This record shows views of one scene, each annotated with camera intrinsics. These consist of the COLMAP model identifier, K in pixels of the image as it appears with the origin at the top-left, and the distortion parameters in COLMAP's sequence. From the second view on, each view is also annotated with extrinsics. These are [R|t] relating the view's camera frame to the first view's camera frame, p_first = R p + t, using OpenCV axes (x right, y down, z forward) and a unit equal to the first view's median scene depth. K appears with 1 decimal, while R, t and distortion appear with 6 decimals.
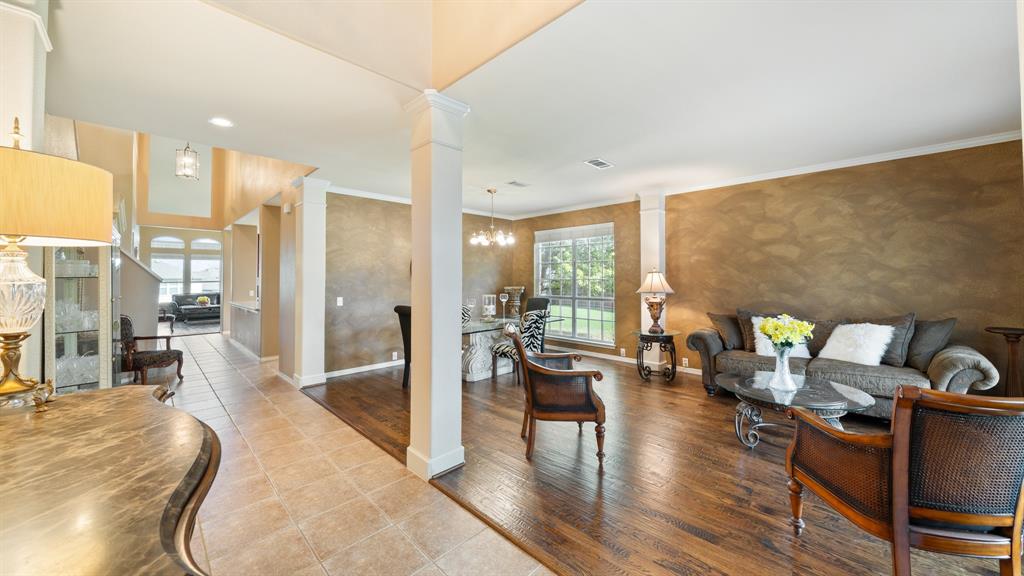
lens RADIAL K [[356.0, 0, 499.4], [0, 356.0, 271.2], [0, 0, 1]] dist [-0.005090, 0.000307]
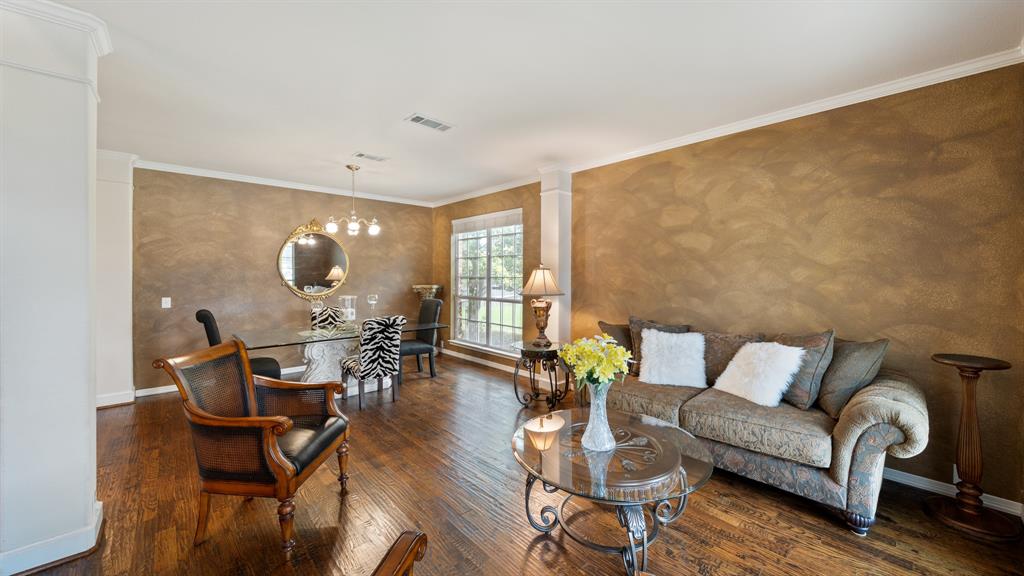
lens RADIAL K [[356.0, 0, 526.9], [0, 356.0, 275.1], [0, 0, 1]] dist [-0.005090, 0.000307]
pose [[0.999590, 0.005283, -0.028127, 0.472478], [-0.004675, 0.999755, 0.021628, -0.000383], [0.028235, -0.021488, 0.999370, 0.235926]]
